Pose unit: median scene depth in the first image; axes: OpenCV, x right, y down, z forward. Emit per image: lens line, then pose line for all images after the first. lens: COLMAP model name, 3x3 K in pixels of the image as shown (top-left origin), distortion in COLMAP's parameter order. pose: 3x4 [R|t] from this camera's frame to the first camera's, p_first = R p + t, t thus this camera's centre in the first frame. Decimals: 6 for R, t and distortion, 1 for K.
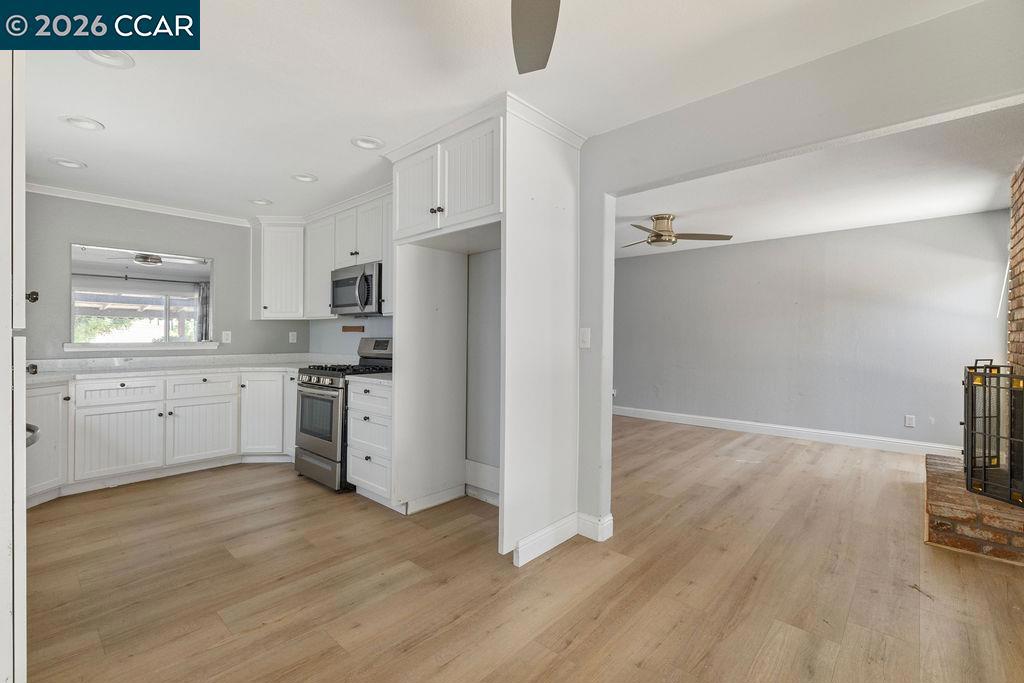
lens RADIAL K [[454.2, 0, 508.1], [0, 454.2, 334.8], [0, 0, 1]] dist [-0.000554, 0.001404]
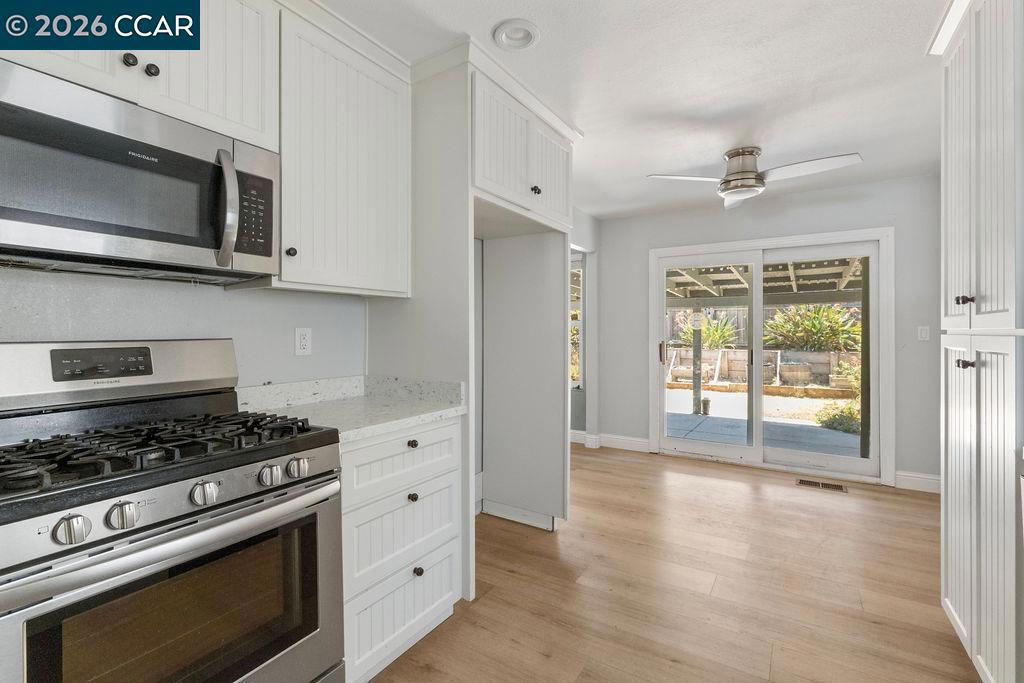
lens RADIAL K [[467.5, 0, 509.8], [0, 467.5, 331.5], [0, 0, 1]] dist [0.000861, 0.000761]
pose [[-0.190328, -0.001416, 0.981720, -0.693769], [-0.003655, 0.999993, 0.000734, -0.001732], [-0.981714, -0.003449, -0.190332, 0.816927]]
